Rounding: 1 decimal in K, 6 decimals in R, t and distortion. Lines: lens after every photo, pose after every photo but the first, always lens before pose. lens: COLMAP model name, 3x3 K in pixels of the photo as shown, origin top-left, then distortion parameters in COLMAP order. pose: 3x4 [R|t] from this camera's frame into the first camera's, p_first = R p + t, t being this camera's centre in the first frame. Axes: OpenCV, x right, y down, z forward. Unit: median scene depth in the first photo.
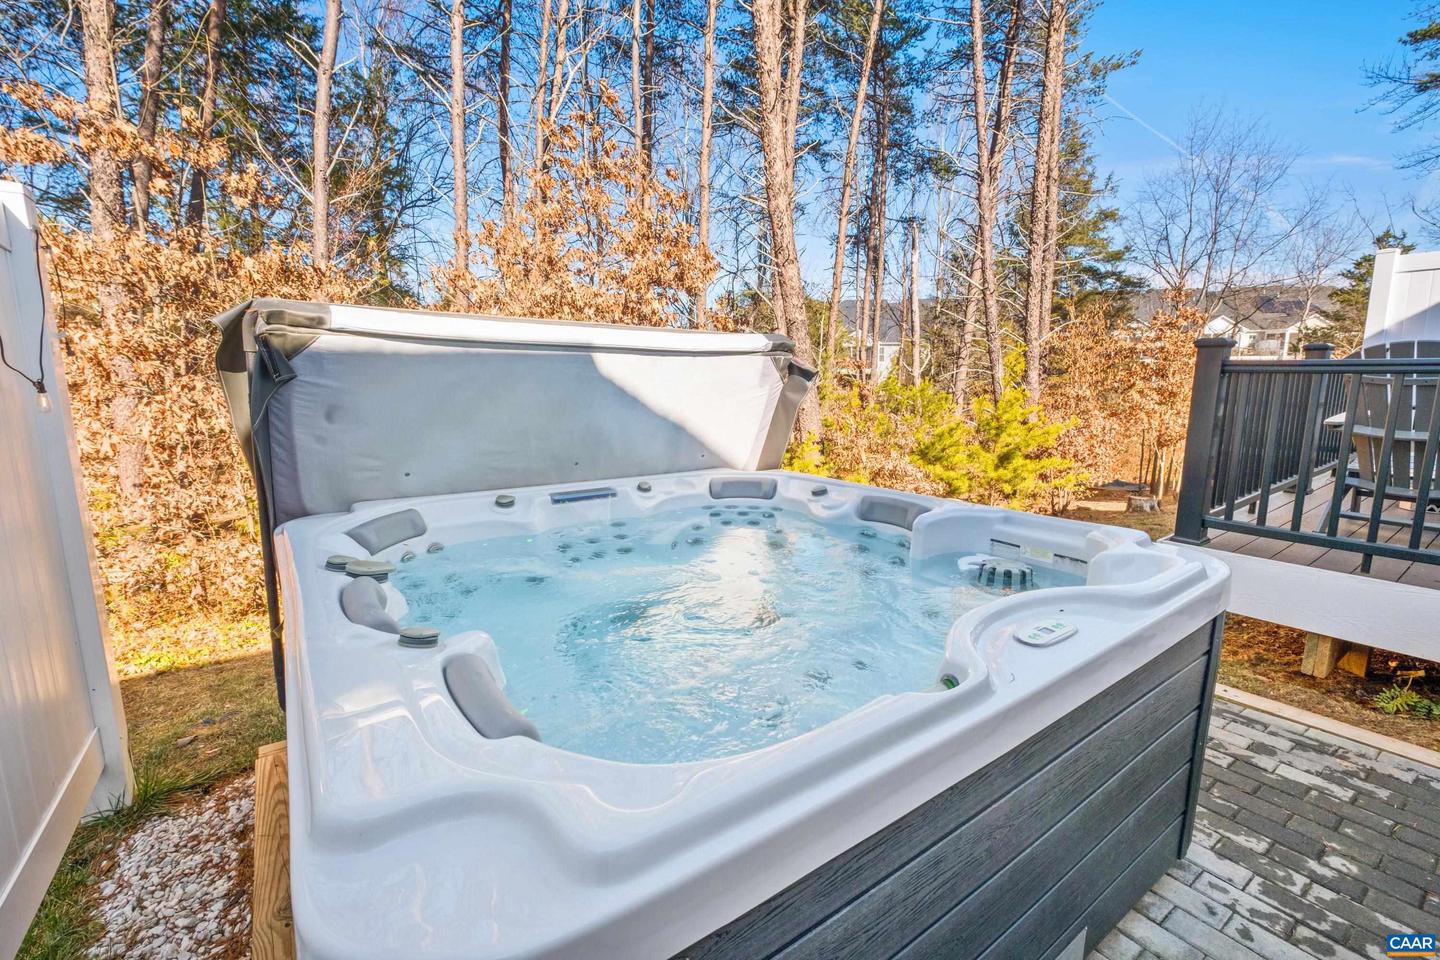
lens RADIAL K [[621.8, 0, 725.3], [0, 621.8, 489.3], [0, 0, 1]] dist [0.014865, 0.000386]
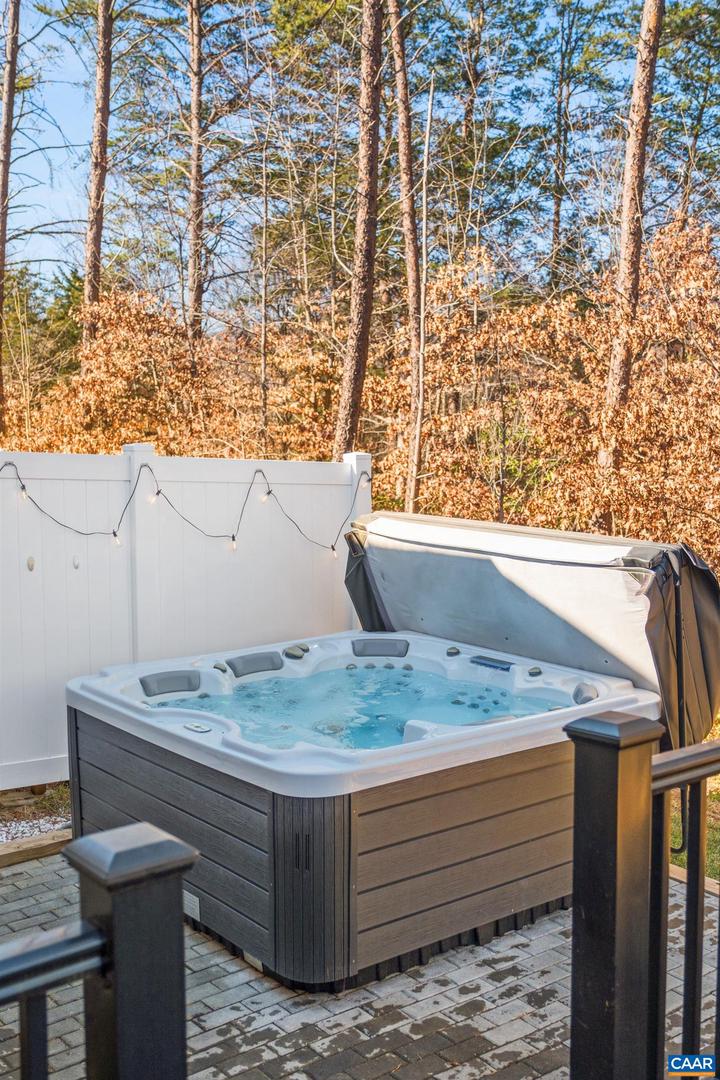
lens RADIAL K [[1133.0, 0, 361.4], [0, 1133.0, 542.9], [0, 0, 1]] dist [0.046439, 0.000000]
pose [[0.047675, 0.095219, -0.994314, 0.570085], [-0.185189, 0.979031, 0.084876, -0.105677], [0.981546, 0.180090, 0.064309, 0.157379]]
